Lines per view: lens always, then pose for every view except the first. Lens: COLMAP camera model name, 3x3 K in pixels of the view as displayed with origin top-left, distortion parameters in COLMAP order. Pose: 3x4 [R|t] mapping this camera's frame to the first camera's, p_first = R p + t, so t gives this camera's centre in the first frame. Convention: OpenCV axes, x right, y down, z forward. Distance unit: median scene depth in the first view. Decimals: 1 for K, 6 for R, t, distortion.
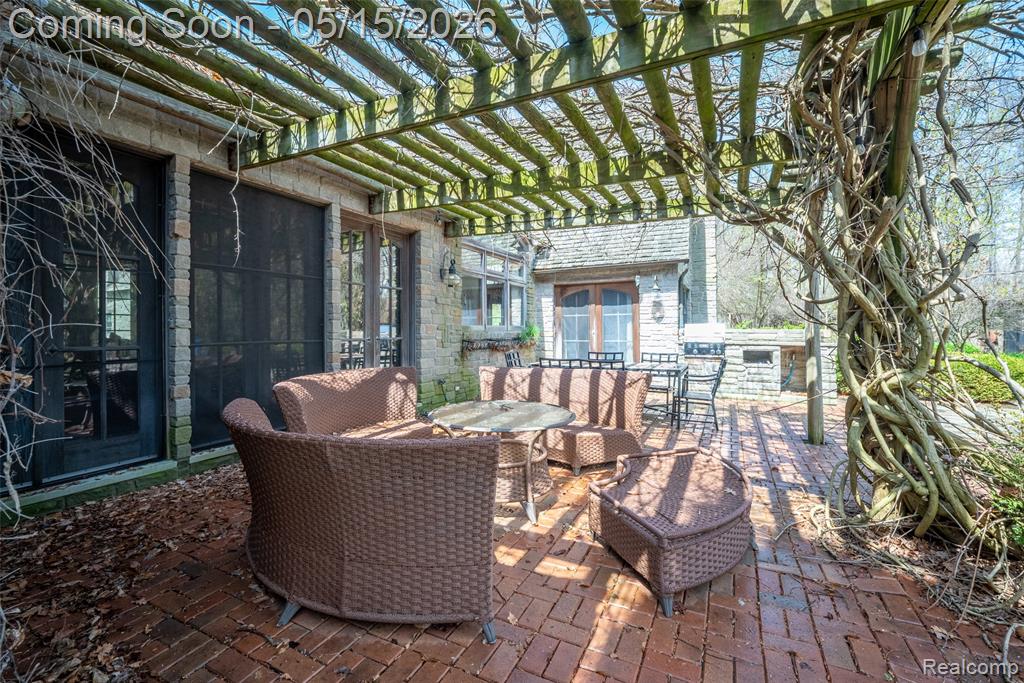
lens RADIAL K [[440.5, 0, 519.7], [0, 440.5, 325.1], [0, 0, 1]] dist [-0.004200, -0.000141]
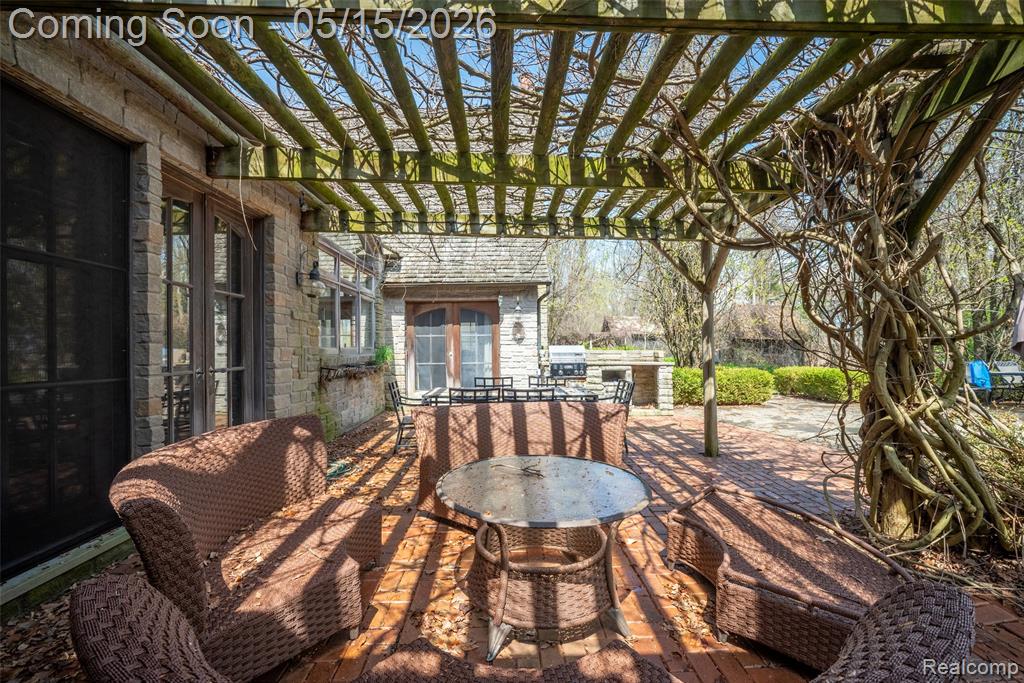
lens RADIAL K [[424.6, 0, 512.0], [0, 424.6, 341.5], [0, 0, 1]] dist [-0.014620, 0.004209]
pose [[0.885601, 0.003111, 0.464437, -0.218885], [-0.000871, 0.999987, -0.005037, -0.009486], [-0.464446, 0.004056, 0.885592, 0.240177]]
